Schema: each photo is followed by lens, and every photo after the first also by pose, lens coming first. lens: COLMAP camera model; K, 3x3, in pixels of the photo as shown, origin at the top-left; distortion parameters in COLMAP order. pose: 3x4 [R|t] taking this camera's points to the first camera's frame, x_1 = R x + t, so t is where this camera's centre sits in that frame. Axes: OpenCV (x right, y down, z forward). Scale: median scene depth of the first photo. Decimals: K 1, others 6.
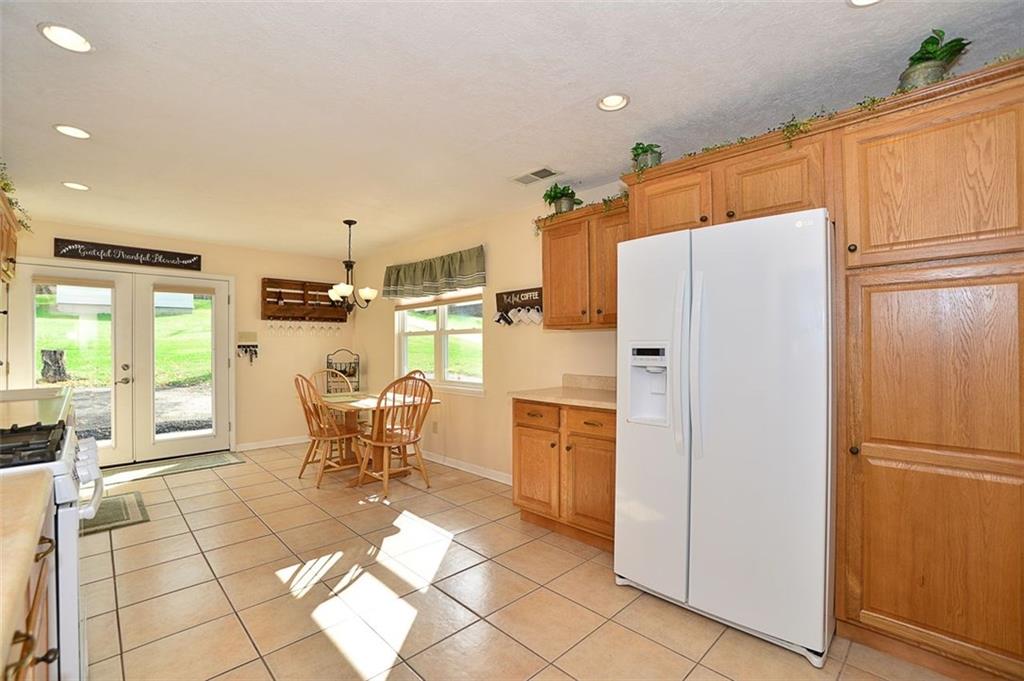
lens RADIAL K [[439.8, 0, 504.7], [0, 439.8, 343.2], [0, 0, 1]] dist [-0.022232, 0.001244]
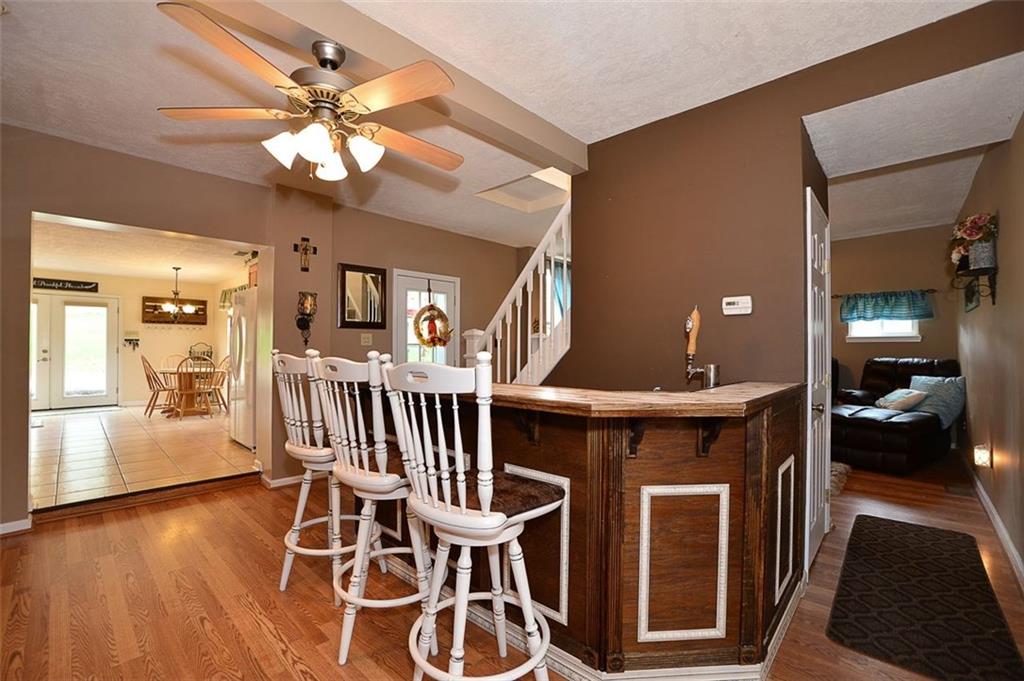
lens RADIAL K [[439.8, 0, 516.9], [0, 439.8, 342.2], [0, 0, 1]] dist [-0.022232, 0.001244]
pose [[0.999169, 0.007476, 0.040068, 0.748034], [-0.007252, 0.999957, -0.005728, 0.014316], [-0.040109, 0.005432, 0.999181, -0.618712]]
